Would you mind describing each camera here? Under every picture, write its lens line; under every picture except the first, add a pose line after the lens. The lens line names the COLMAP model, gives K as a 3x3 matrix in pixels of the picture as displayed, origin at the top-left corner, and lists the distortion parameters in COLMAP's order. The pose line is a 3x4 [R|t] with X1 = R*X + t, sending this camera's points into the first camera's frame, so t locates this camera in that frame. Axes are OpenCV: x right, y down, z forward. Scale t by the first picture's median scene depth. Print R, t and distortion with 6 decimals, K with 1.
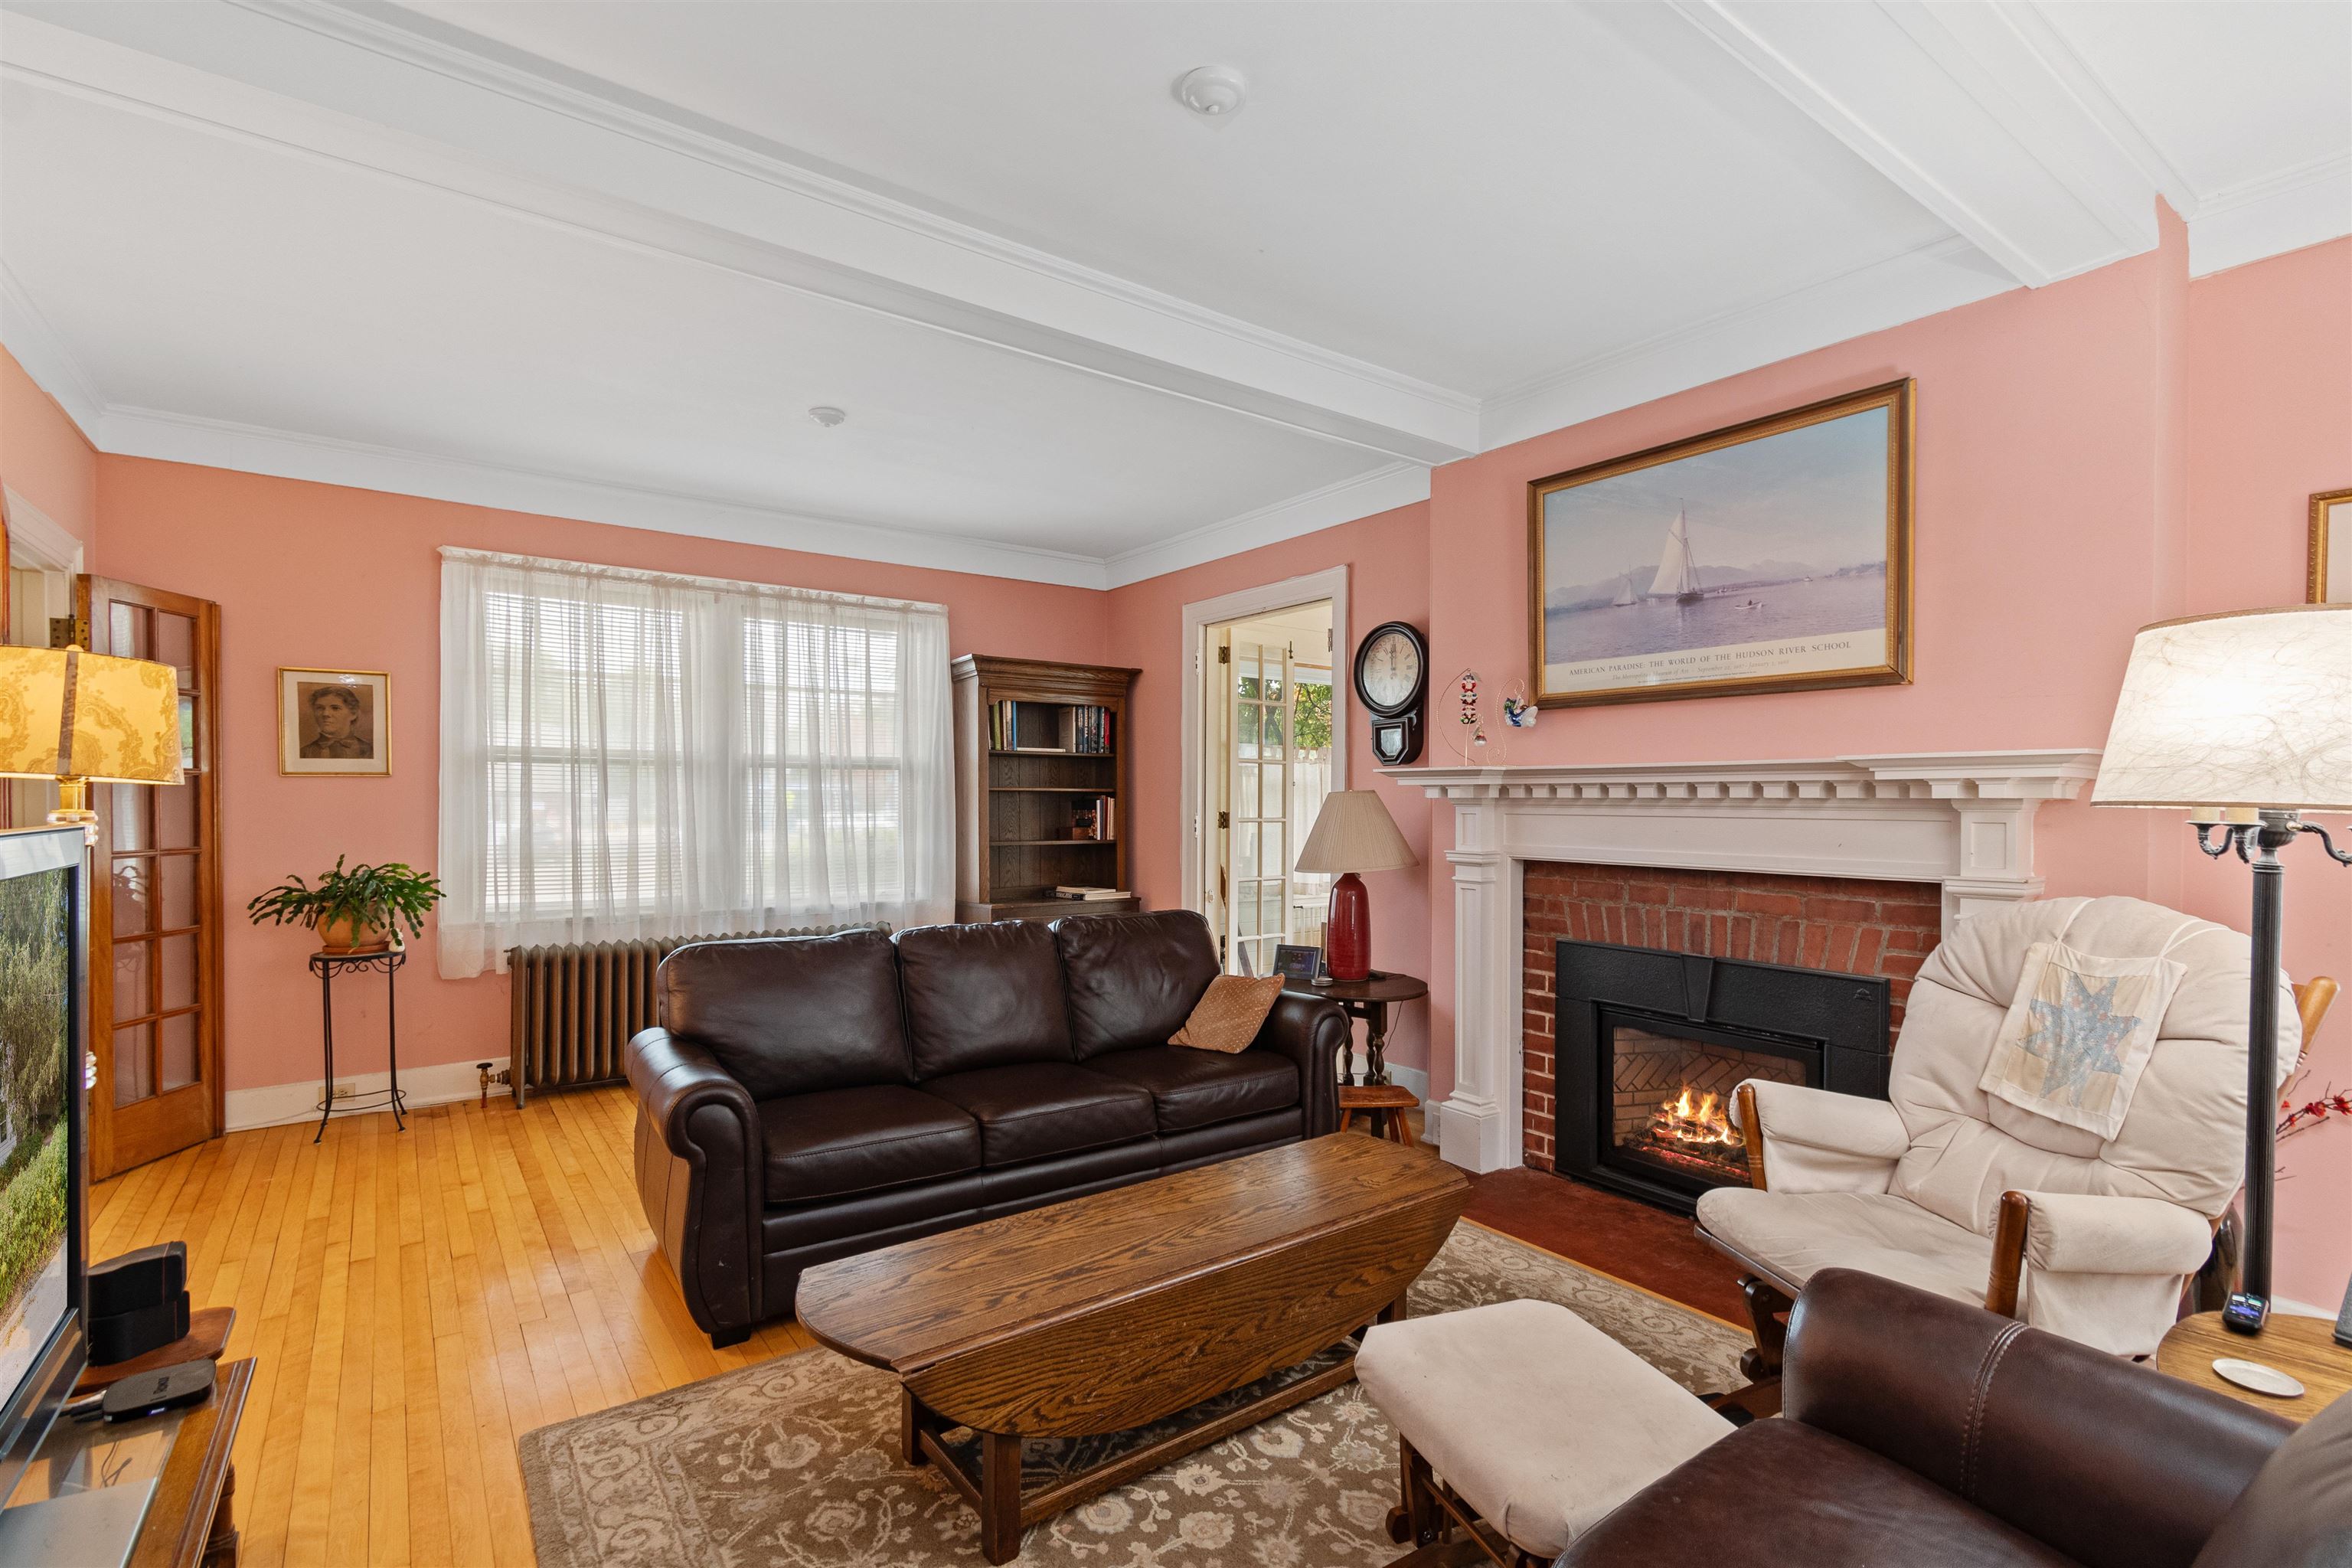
lens RADIAL K [[1078.9, 0, 1191.1], [0, 1078.9, 807.2], [0, 0, 1]] dist [0.001806, 0.000181]
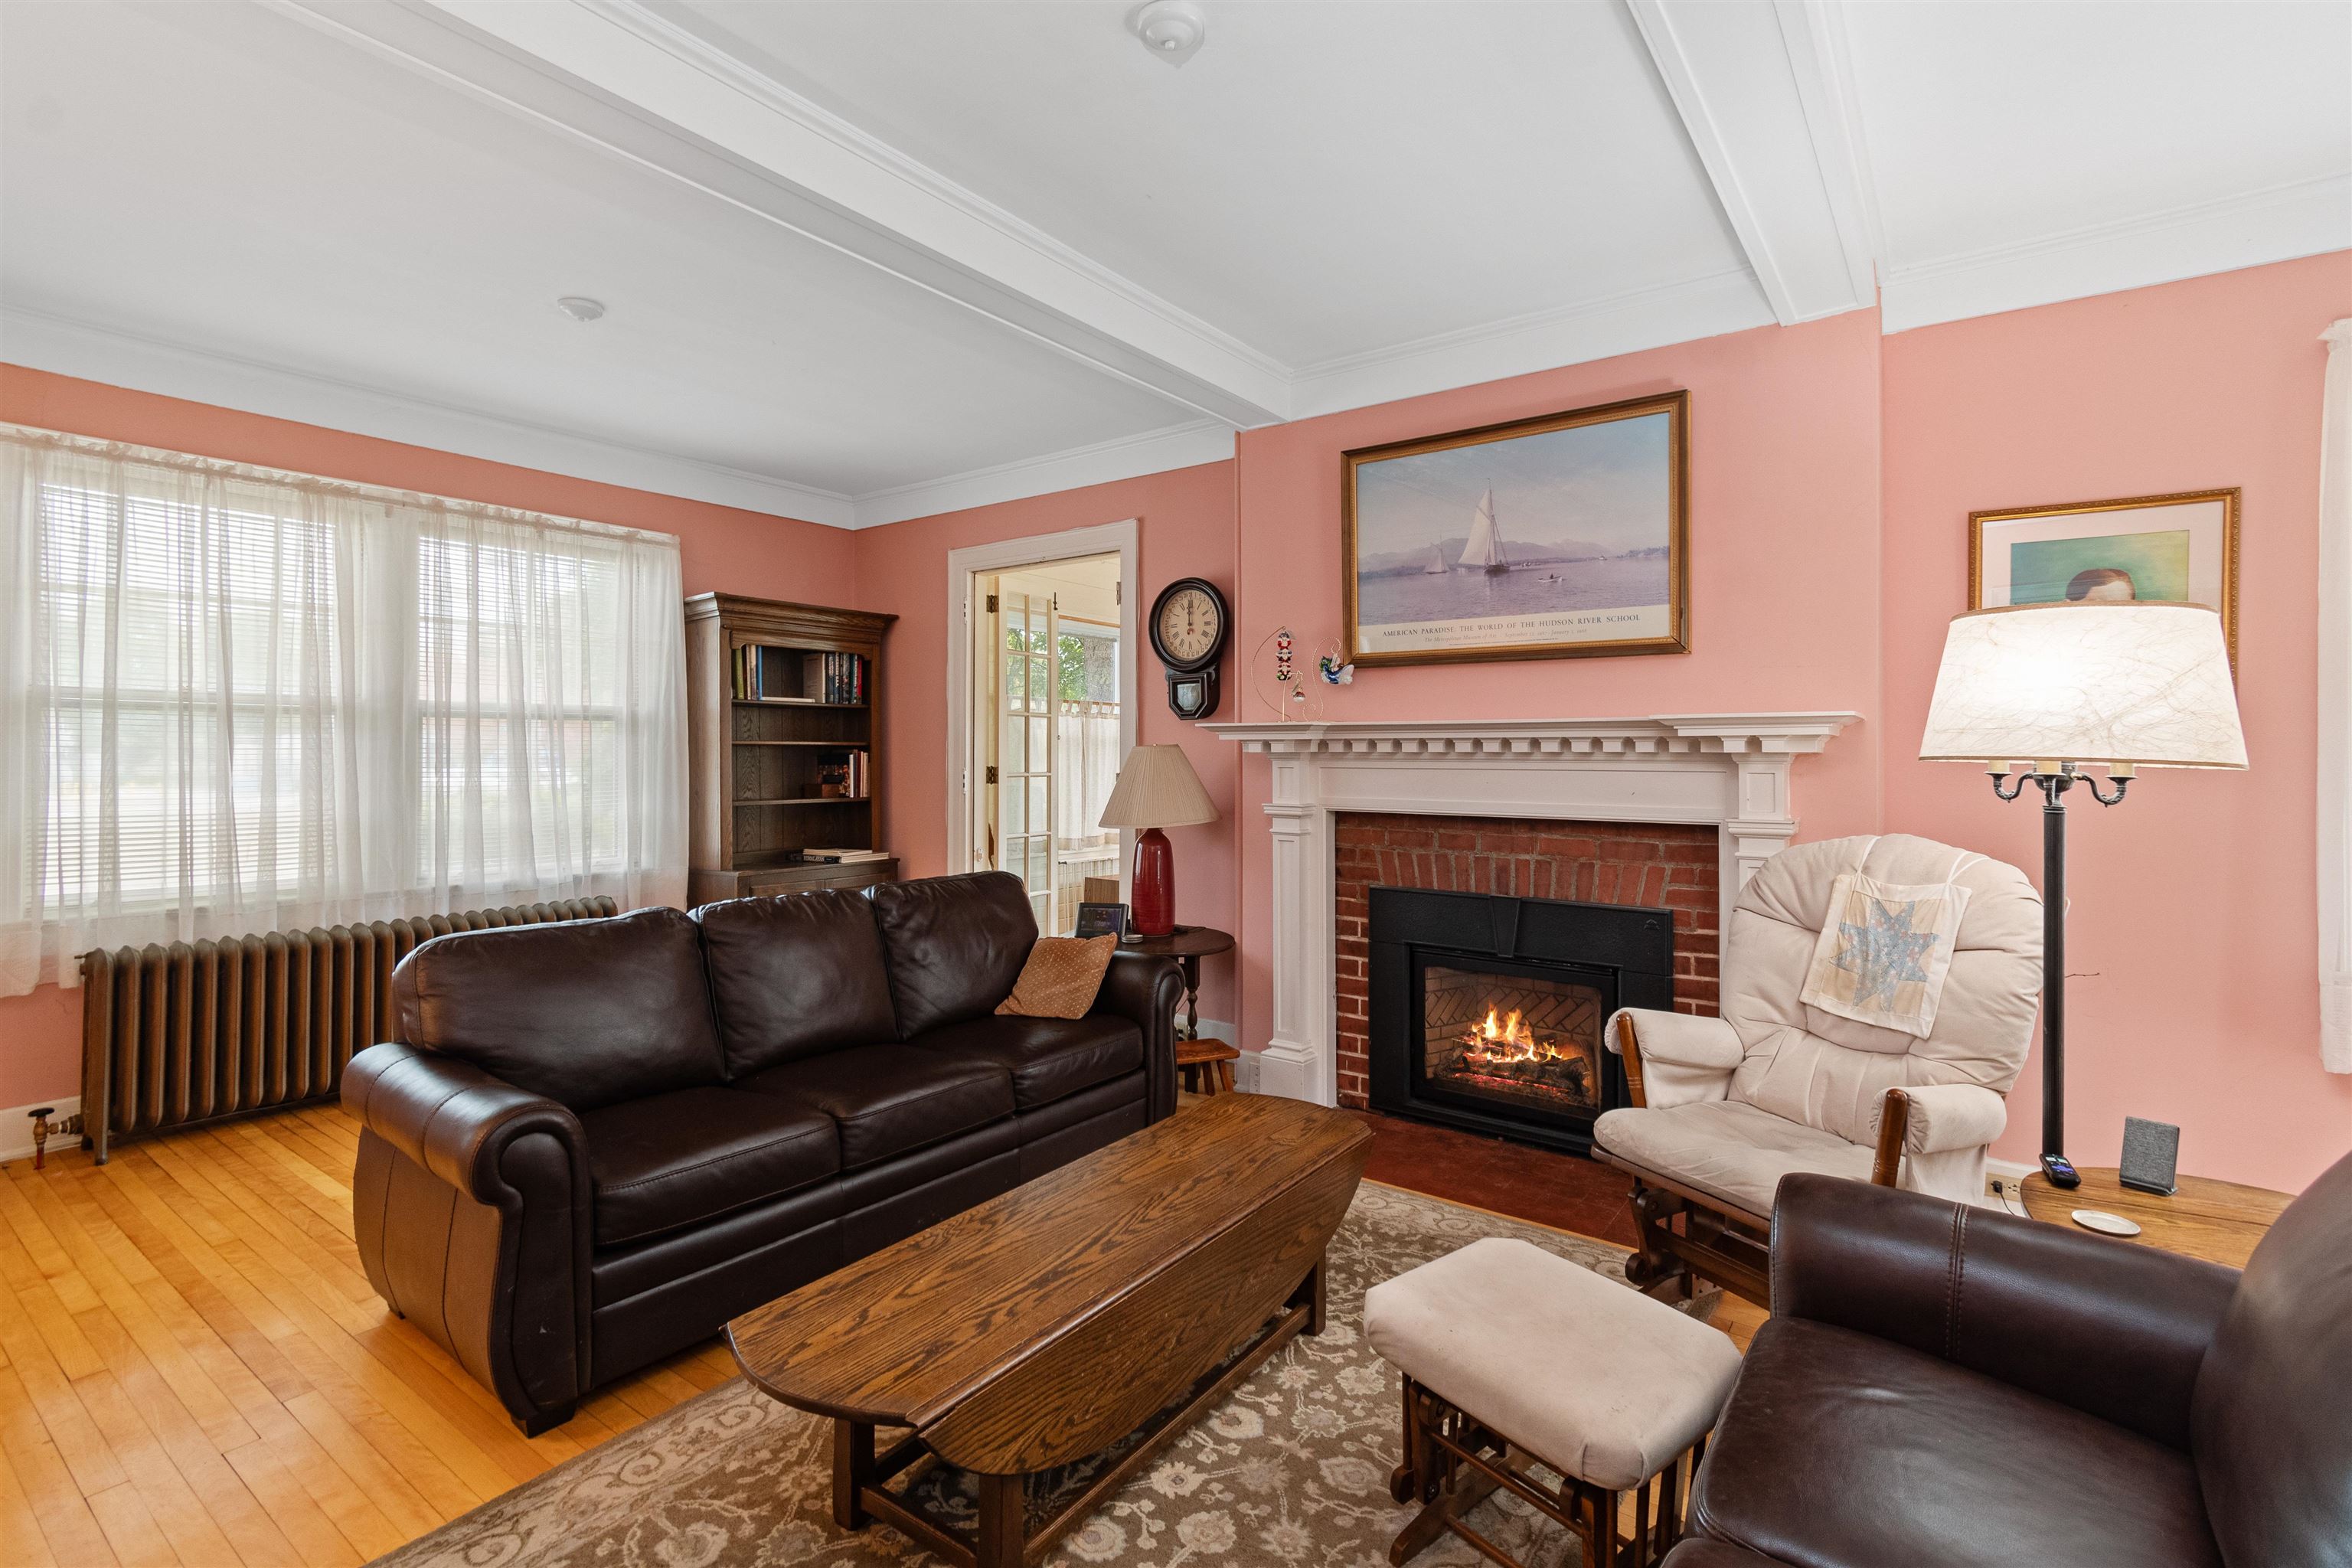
lens RADIAL K [[1077.2, 0, 1189.7], [0, 1077.2, 737.5], [0, 0, 1]] dist [0.001141, 0.000190]
pose [[0.953437, 0.001484, 0.301590, -0.160490], [0.004604, 0.999800, -0.019474, -0.003409], [-0.301559, 0.019956, 0.953239, 0.053054]]
